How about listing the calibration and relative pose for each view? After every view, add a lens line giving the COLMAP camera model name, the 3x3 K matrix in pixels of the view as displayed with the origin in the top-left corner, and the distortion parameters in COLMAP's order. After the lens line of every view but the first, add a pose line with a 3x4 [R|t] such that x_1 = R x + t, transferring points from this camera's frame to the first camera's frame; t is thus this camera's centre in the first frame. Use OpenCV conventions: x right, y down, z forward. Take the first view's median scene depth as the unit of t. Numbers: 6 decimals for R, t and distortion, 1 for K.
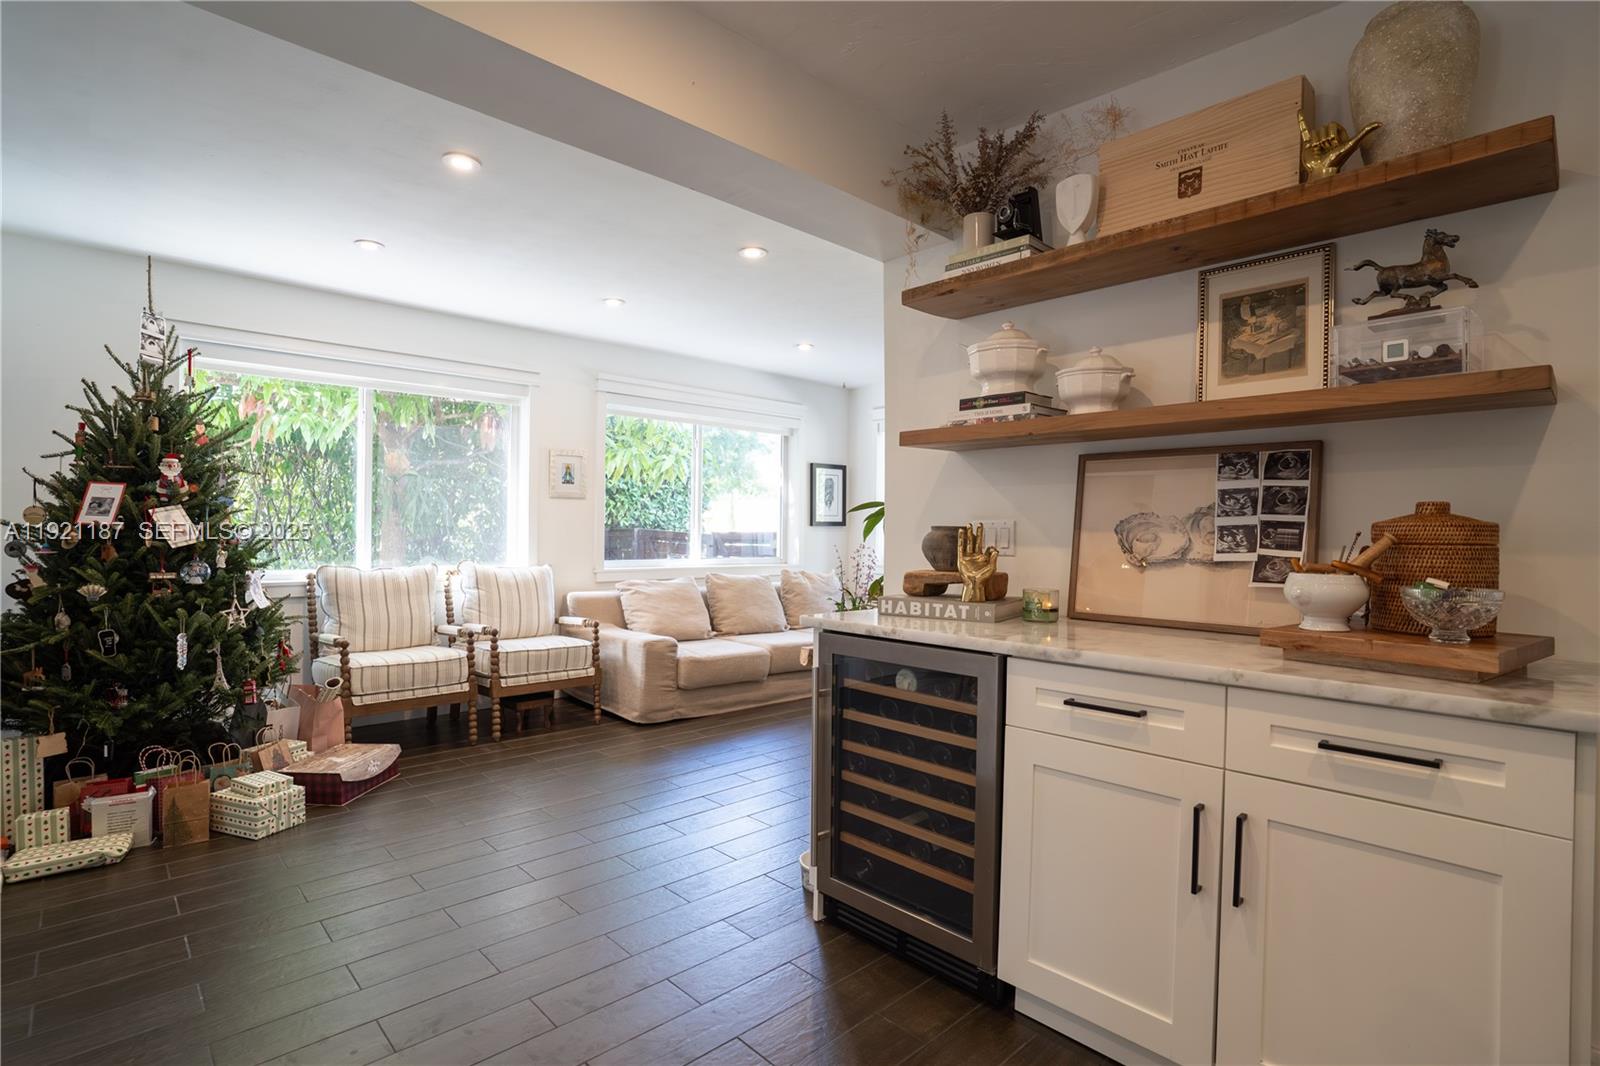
lens RADIAL K [[785.8, 0, 812.8], [0, 785.8, 538.3], [0, 0, 1]] dist [-0.066225, 0.025465]
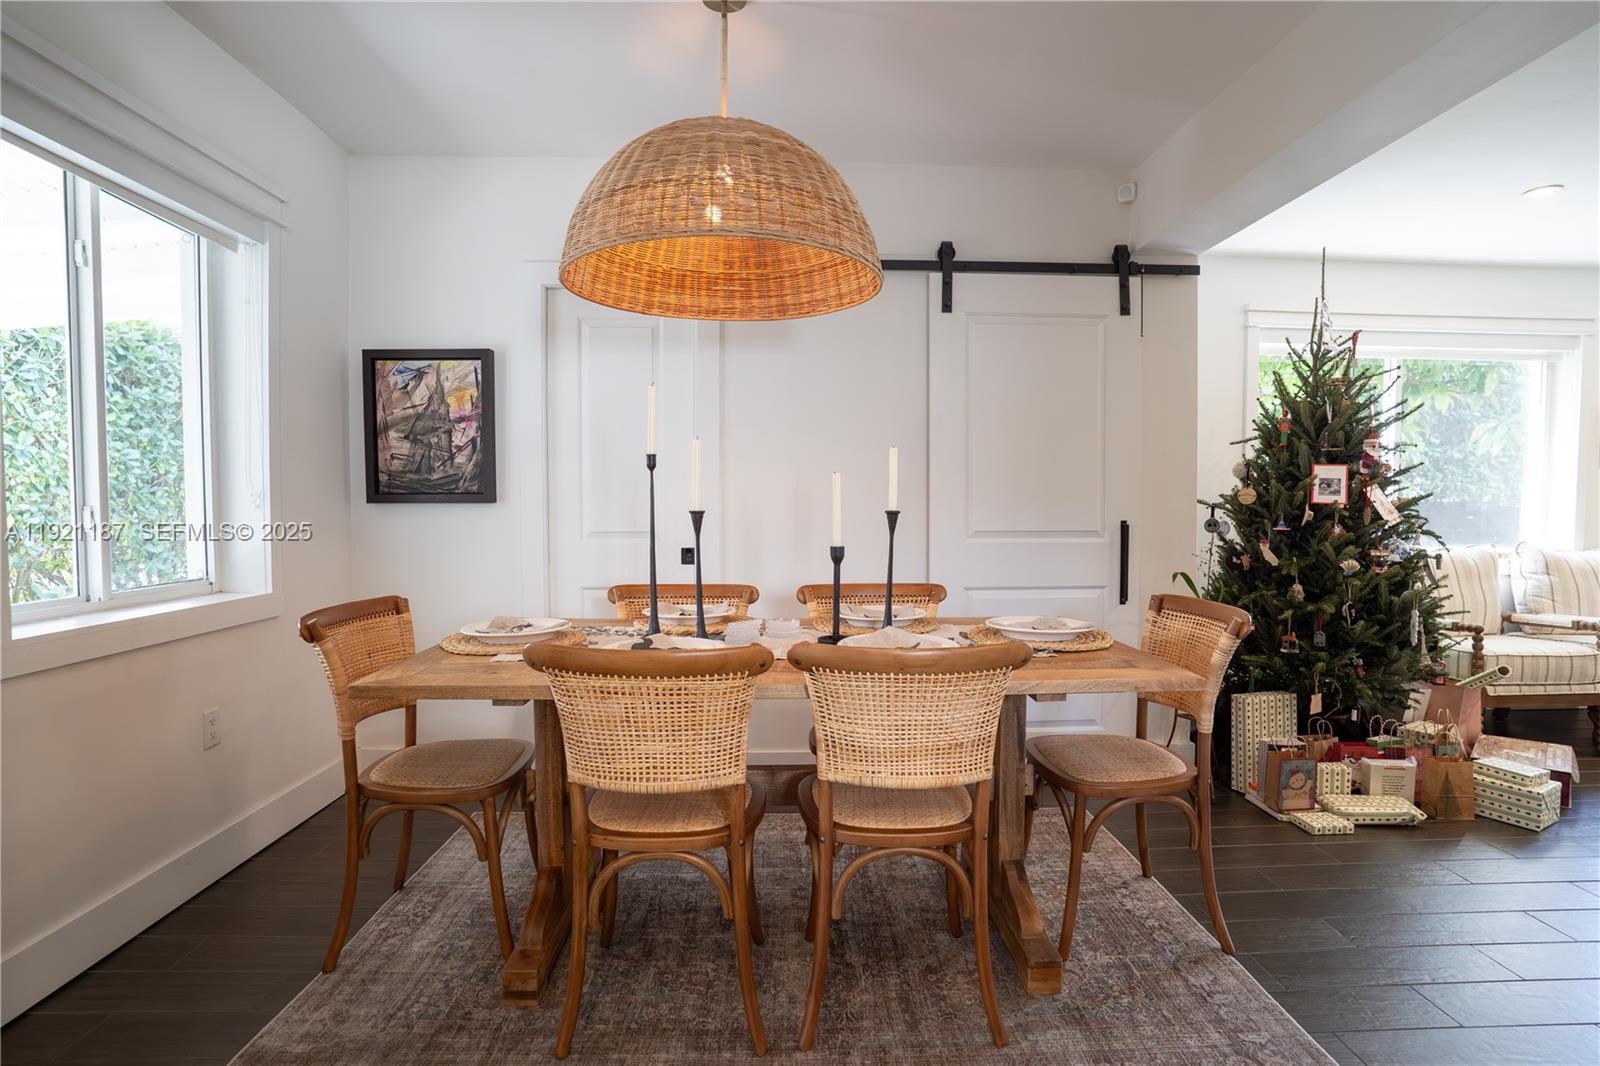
lens RADIAL K [[785.8, 0, 799.2], [0, 785.8, 540.0], [0, 0, 1]] dist [-0.066225, 0.025465]
pose [[0.743798, 0.024520, -0.667955, -0.722832], [-0.002801, 0.999432, 0.033570, -0.000711], [0.668399, -0.023098, 0.743444, -0.292757]]
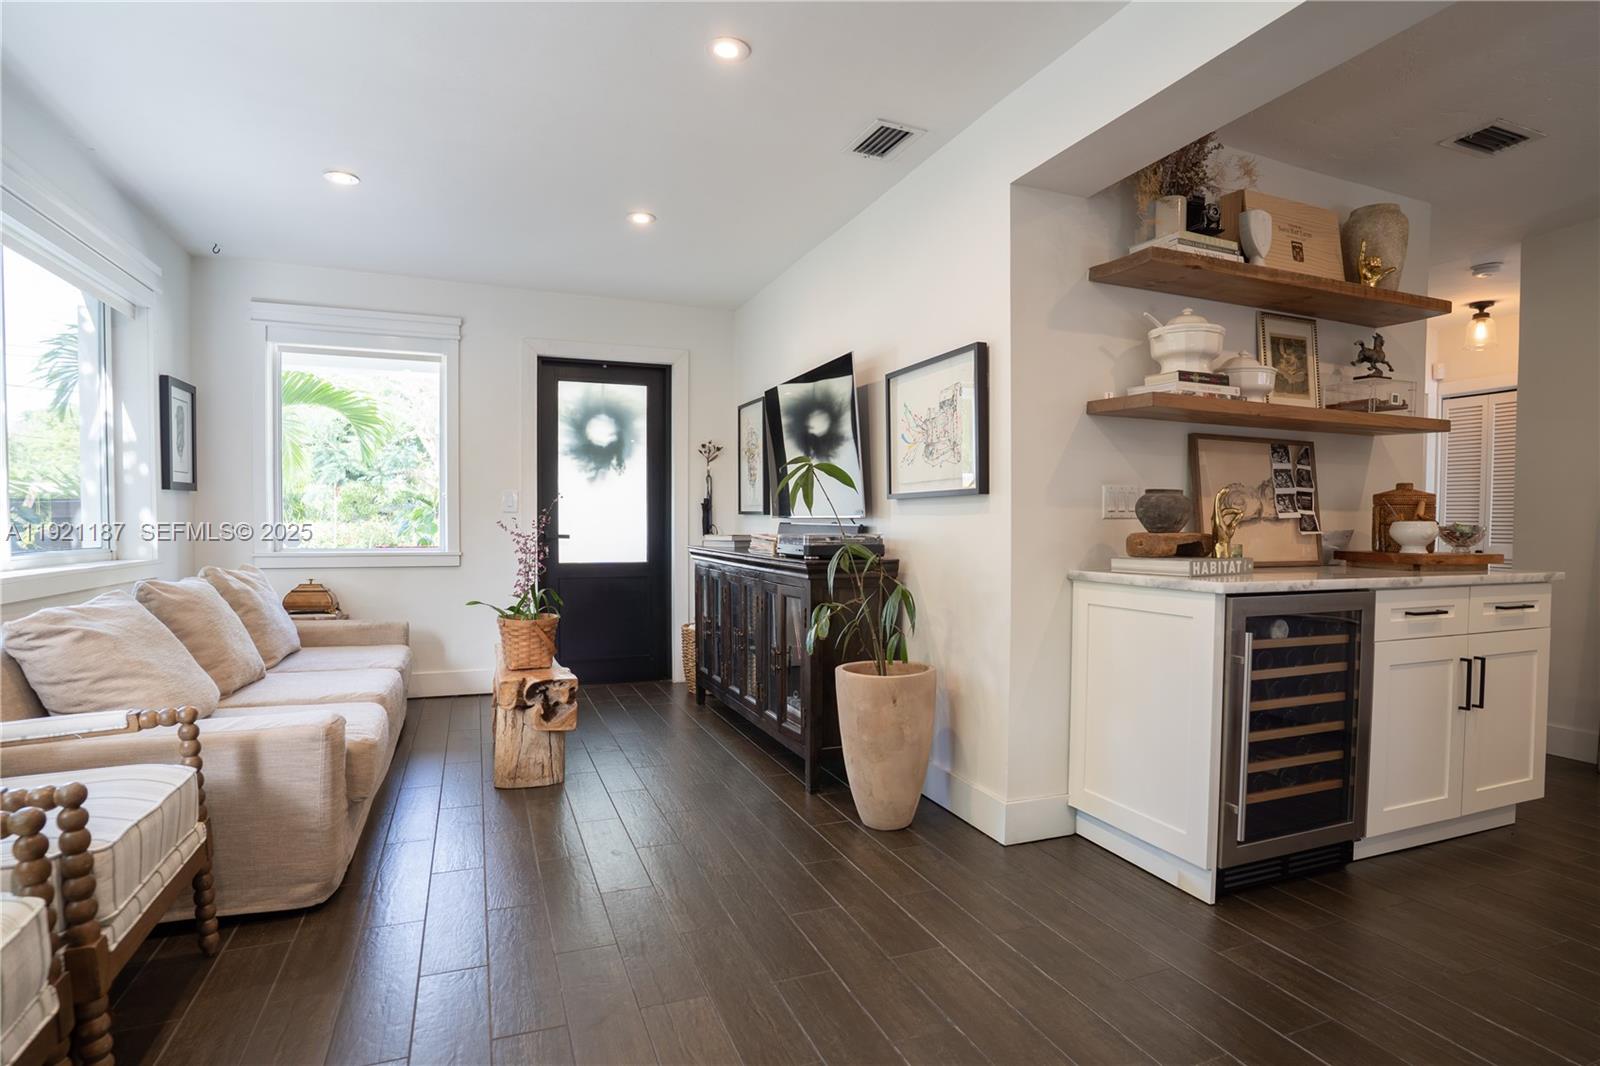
lens RADIAL K [[844.2, 0, 813.2], [0, 844.2, 553.5], [0, 0, 1]] dist [-0.070646, 0.031219]
pose [[0.367361, -0.045730, 0.928954, -0.804112], [0.005604, 0.998881, 0.046956, 0.011387], [-0.930062, -0.012044, 0.367206, 0.800215]]
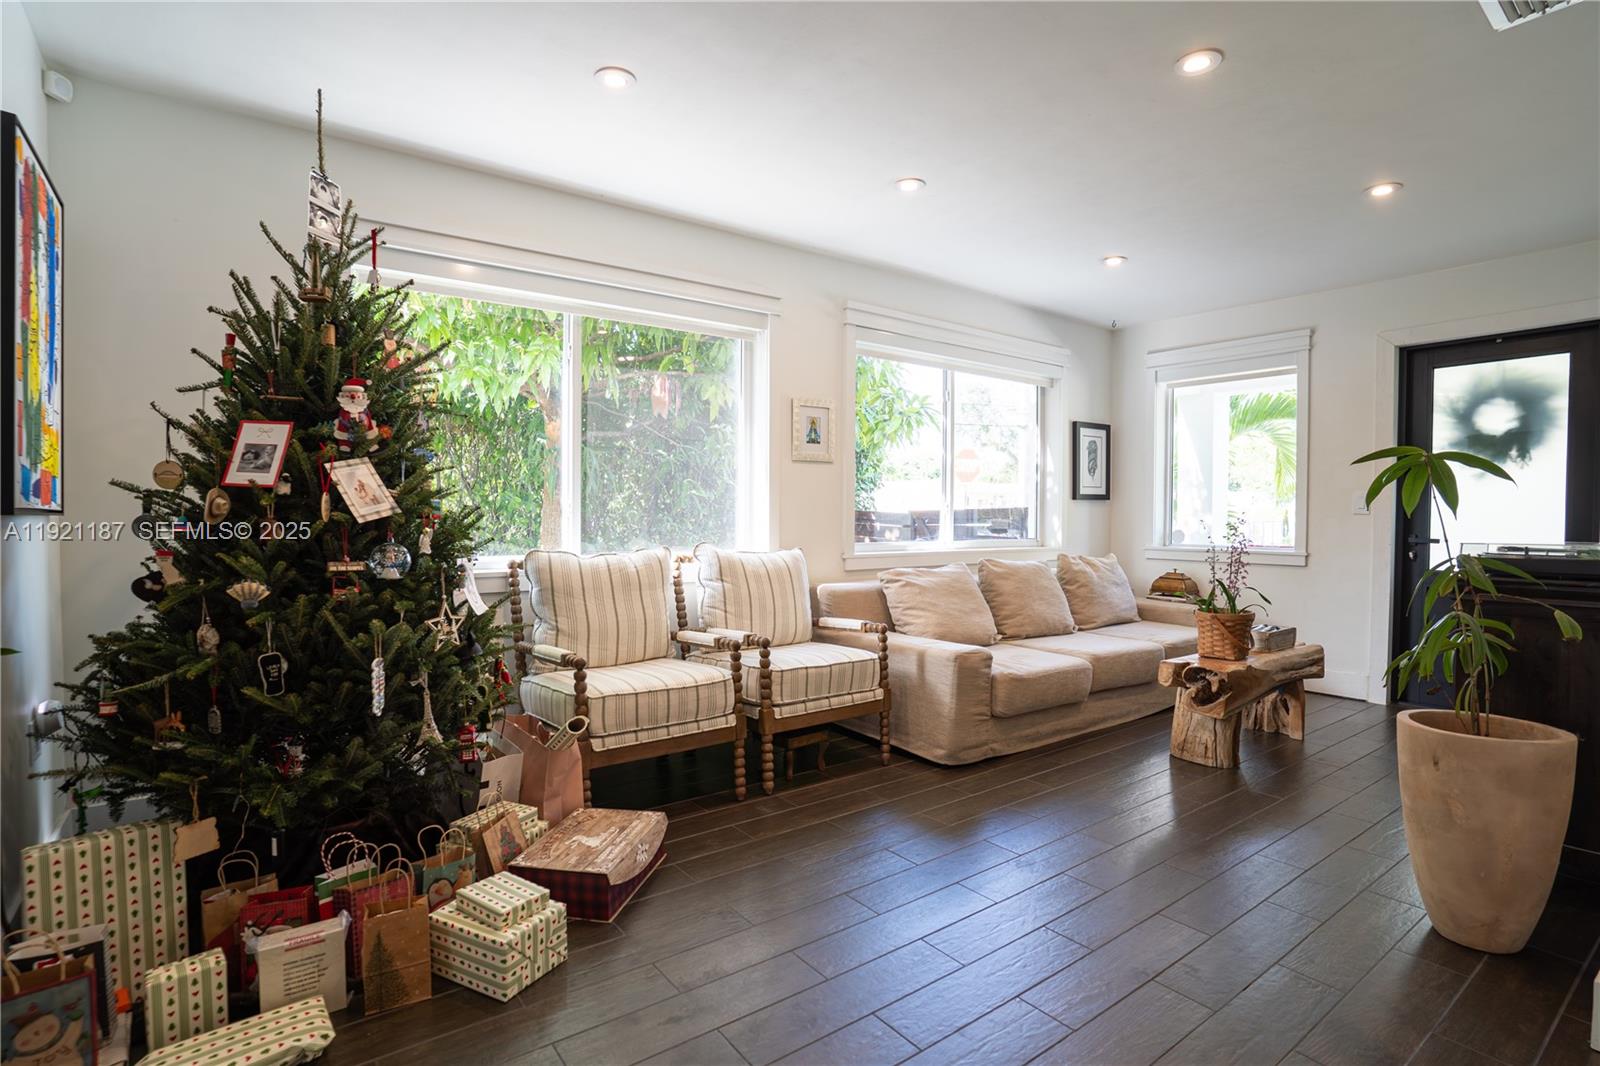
lens RADIAL K [[785.8, 0, 812.1], [0, 785.8, 533.9], [0, 0, 1]] dist [-0.066225, 0.025465]
pose [[0.992707, -0.004912, -0.120453, -0.373468], [0.006608, 0.999884, 0.013689, 0.014967], [0.120372, -0.014385, 0.992625, 0.387099]]
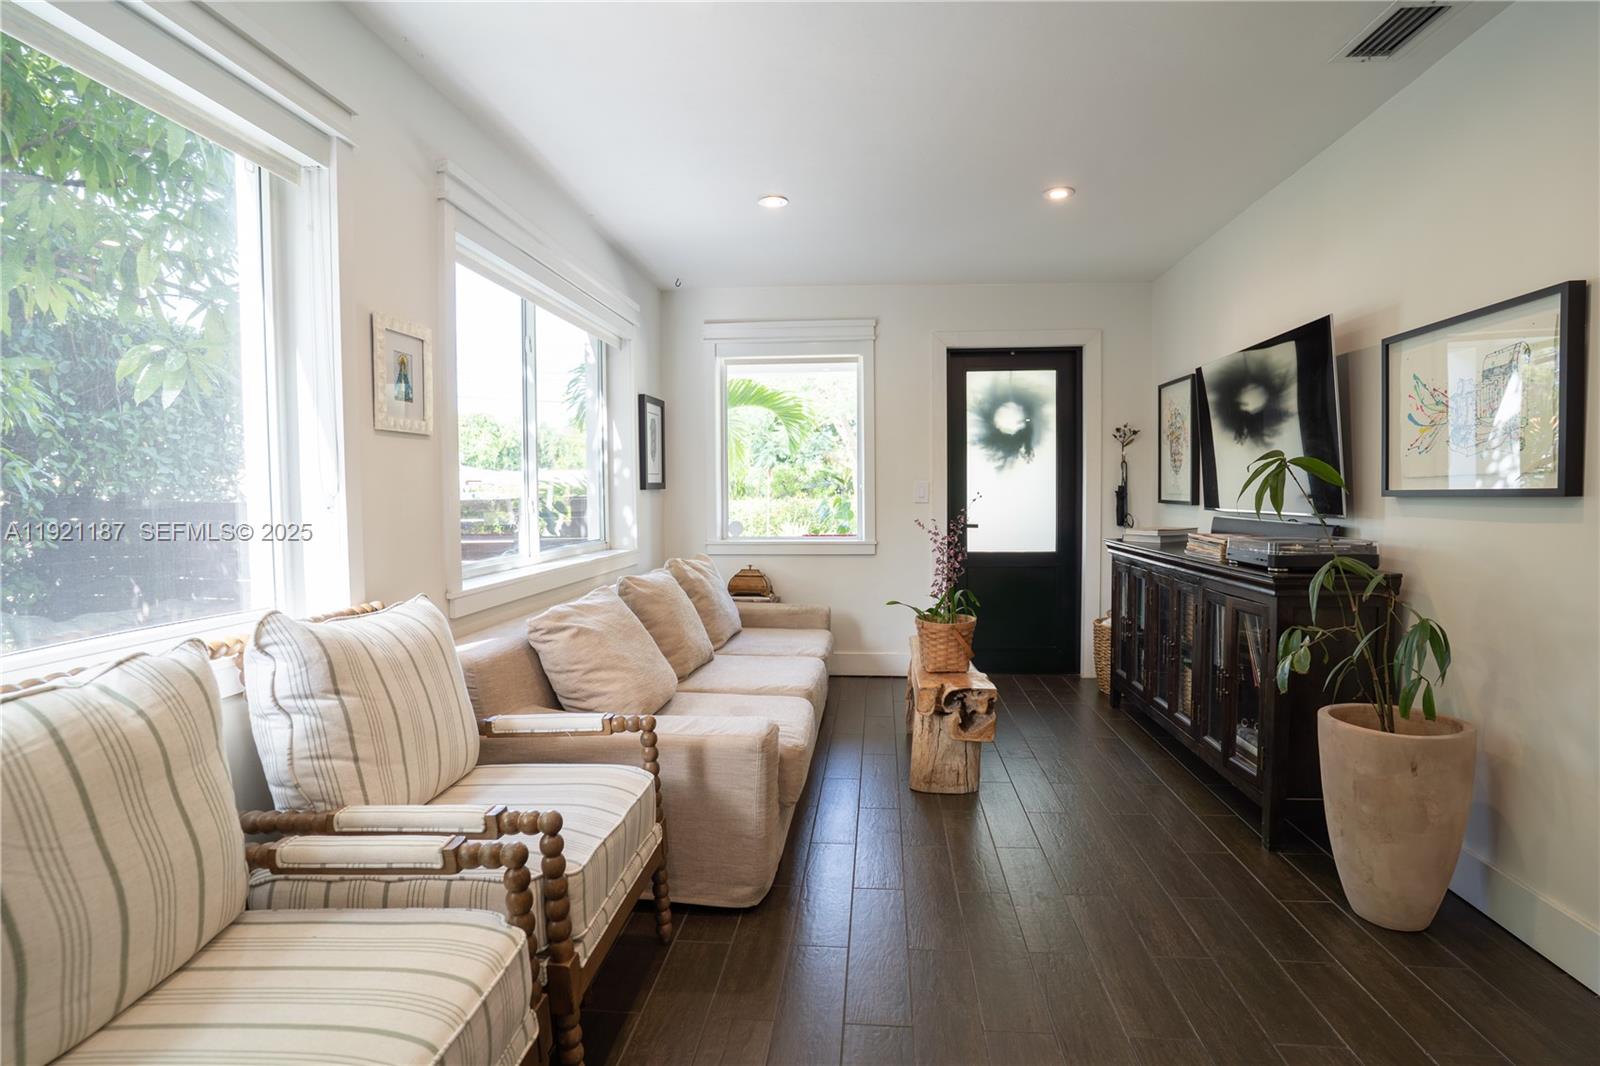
lens RADIAL K [[785.8, 0, 795.0], [0, 785.8, 534.9], [0, 0, 1]] dist [-0.066225, 0.025465]
pose [[0.761191, -0.054228, 0.646257, -0.721094], [0.023003, 0.998128, 0.056661, -0.026316], [-0.648120, -0.028264, 0.761014, 0.908622]]
